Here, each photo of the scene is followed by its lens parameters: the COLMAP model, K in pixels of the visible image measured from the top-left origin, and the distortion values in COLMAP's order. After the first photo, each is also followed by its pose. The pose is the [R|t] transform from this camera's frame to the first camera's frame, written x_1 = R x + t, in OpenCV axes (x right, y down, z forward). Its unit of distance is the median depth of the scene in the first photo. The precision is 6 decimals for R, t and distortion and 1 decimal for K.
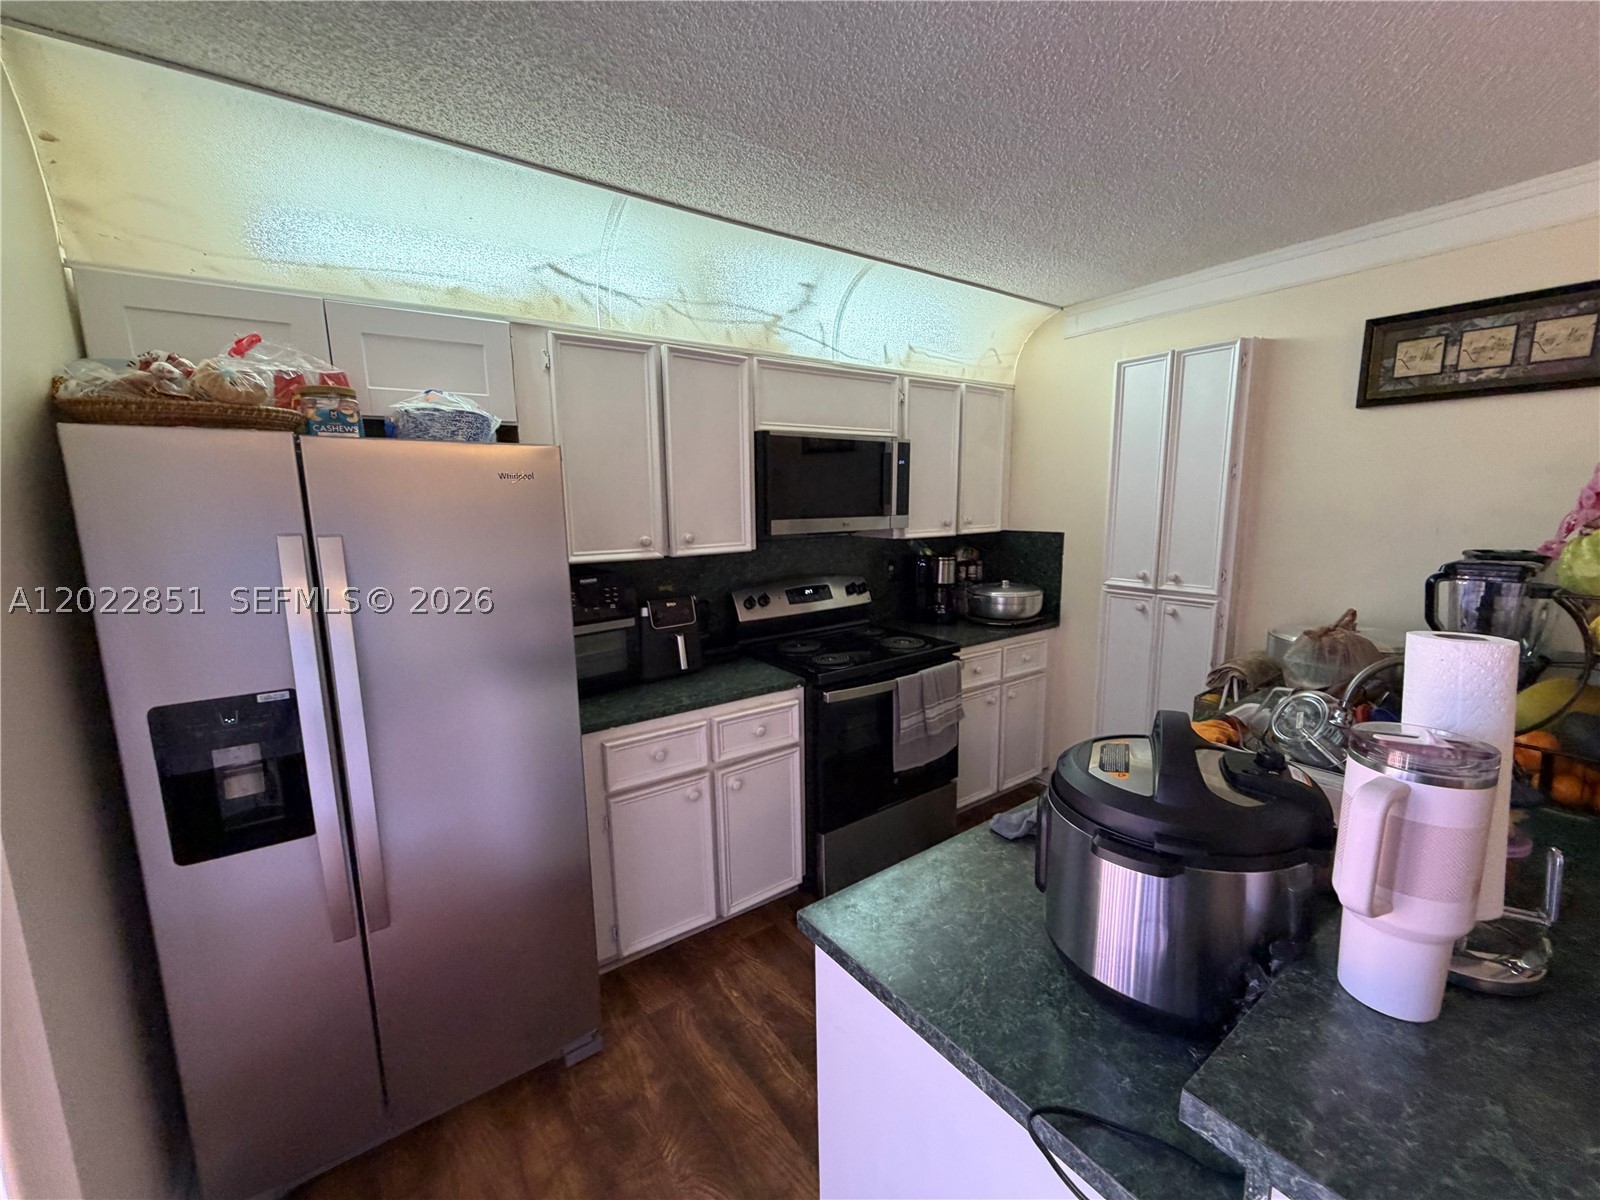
lens RADIAL K [[638.1, 0, 794.3], [0, 638.1, 601.6], [0, 0, 1]] dist [-0.000145, 0.000059]
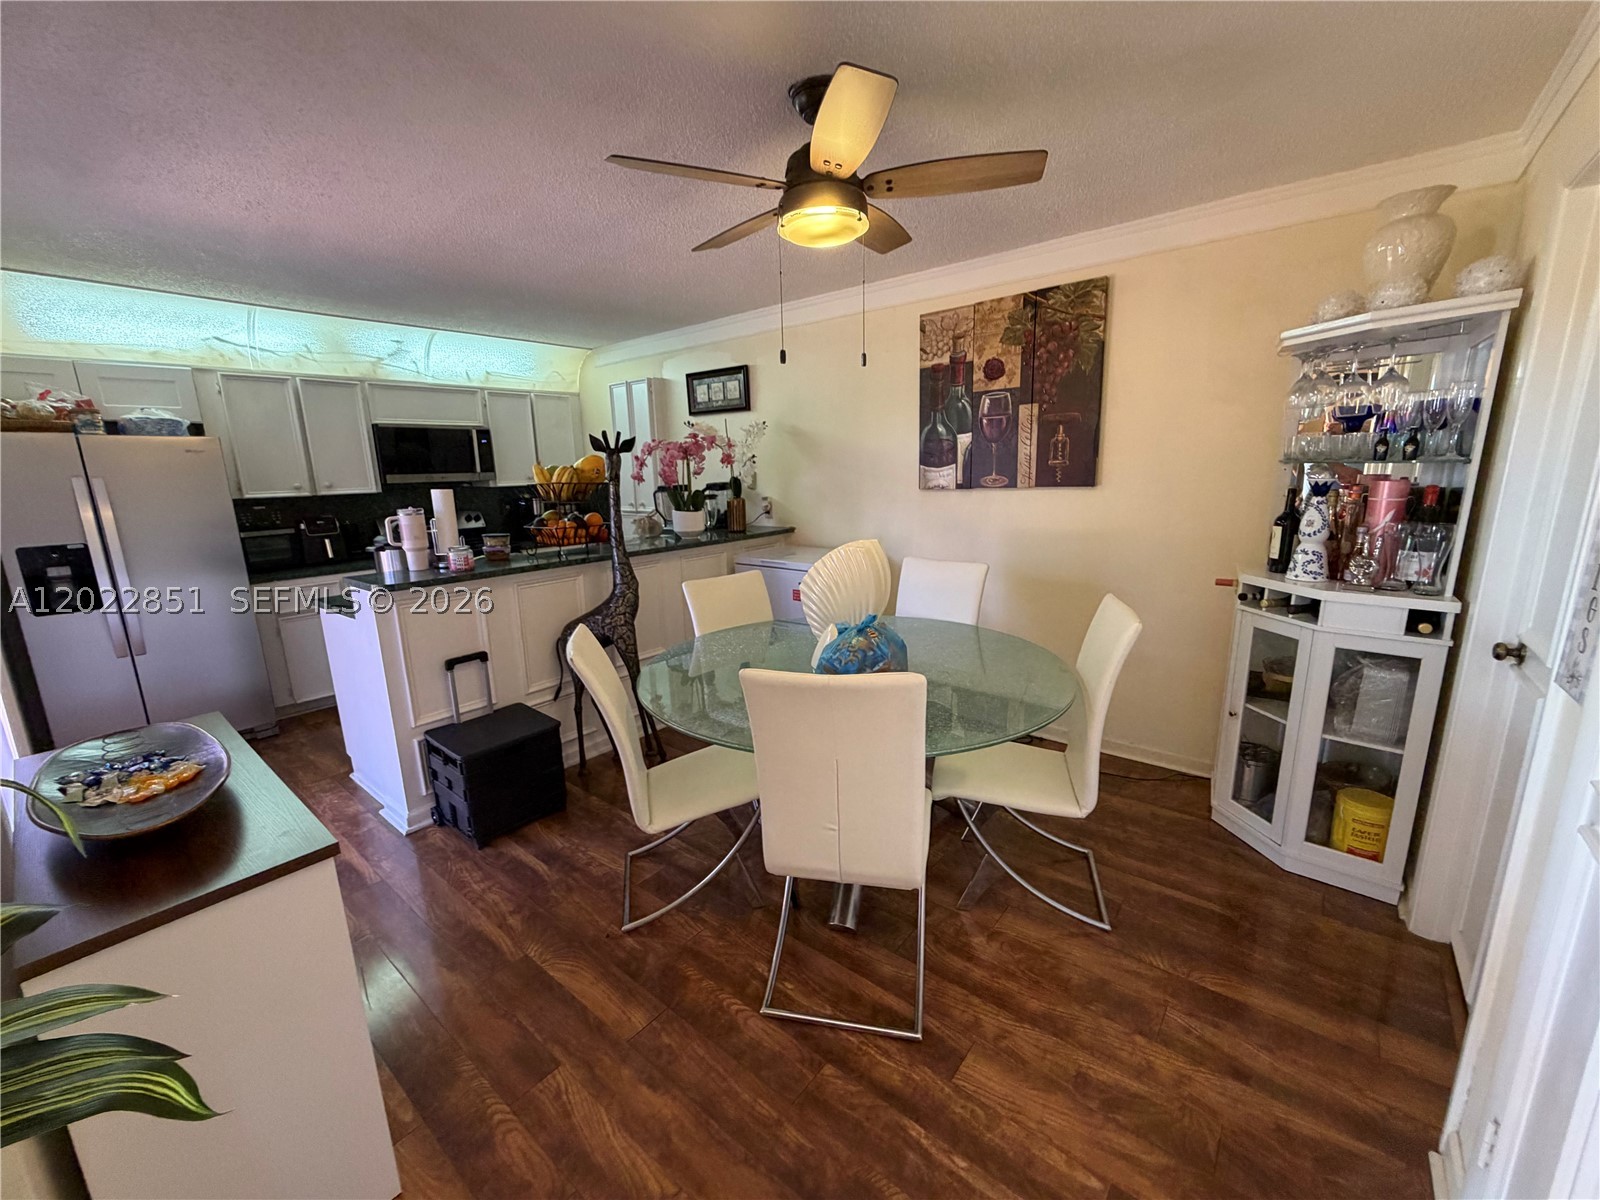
lens RADIAL K [[638.1, 0, 794.3], [0, 638.1, 601.6], [0, 0, 1]] dist [-0.000145, 0.000059]
pose [[0.966241, -0.062580, 0.249924, 0.648824], [0.051128, 0.997334, 0.052058, 0.206877], [-0.252516, -0.037523, 0.966865, -1.106912]]
